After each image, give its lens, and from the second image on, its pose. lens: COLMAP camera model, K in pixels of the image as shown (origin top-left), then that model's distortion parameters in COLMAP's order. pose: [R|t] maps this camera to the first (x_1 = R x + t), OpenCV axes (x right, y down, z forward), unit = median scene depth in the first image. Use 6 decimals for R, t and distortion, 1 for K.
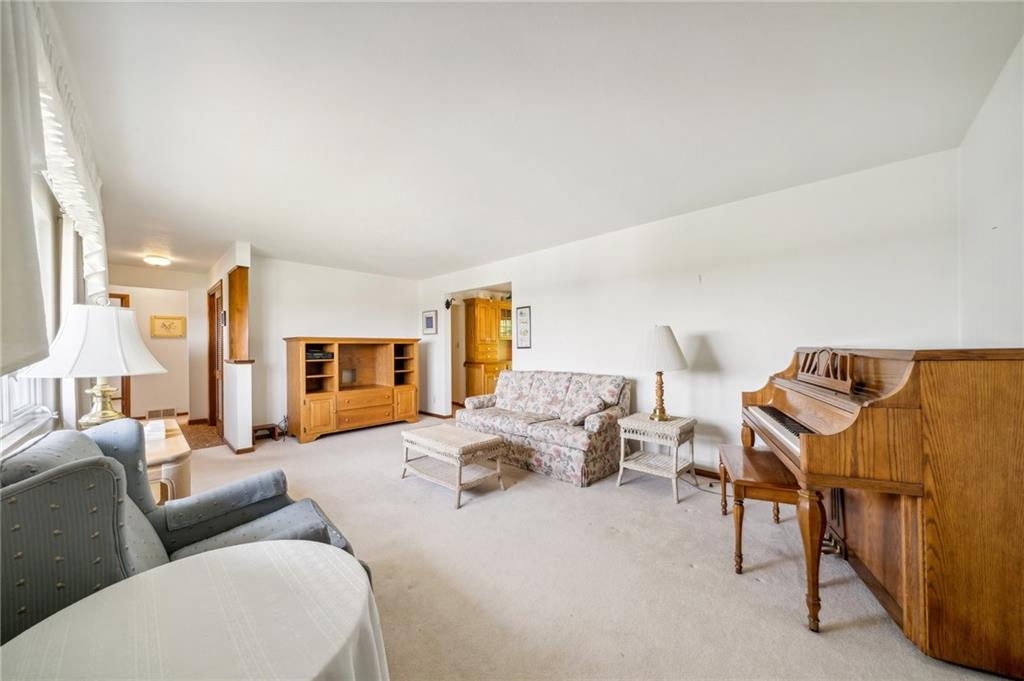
lens RADIAL K [[359.9, 0, 507.3], [0, 359.9, 342.1], [0, 0, 1]] dist [-0.006547, -0.000026]
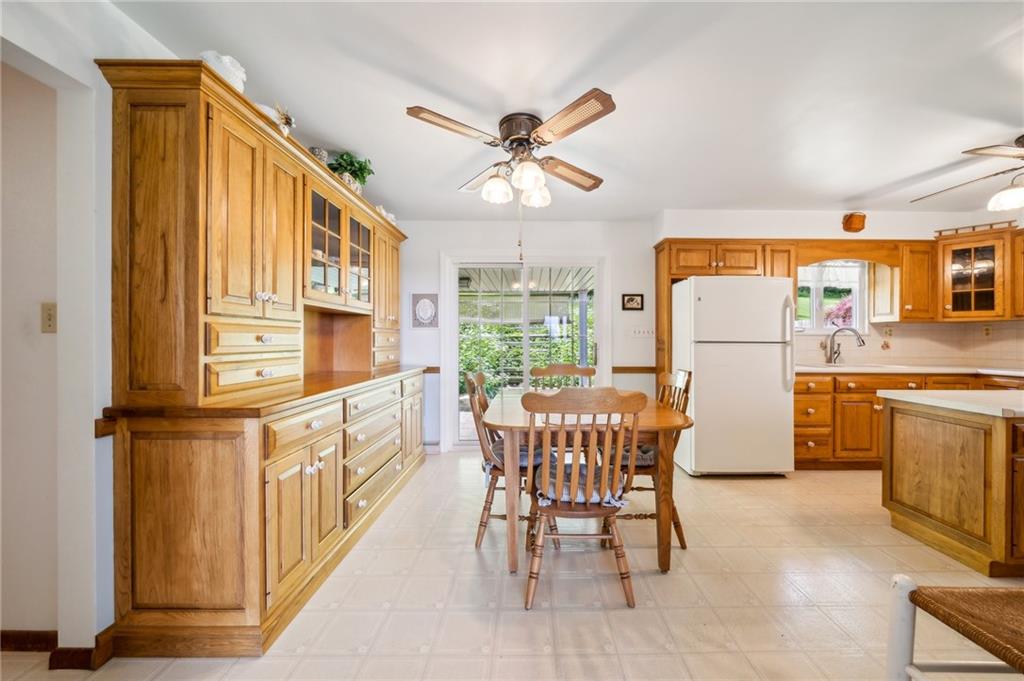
lens RADIAL K [[359.9, 0, 535.7], [0, 359.9, 339.8], [0, 0, 1]] dist [-0.006547, -0.000026]
pose [[0.717539, 0.009508, 0.696453, -0.135294], [-0.016913, 0.999850, 0.003776, 0.024815], [-0.696313, -0.014489, 0.717592, 1.100244]]
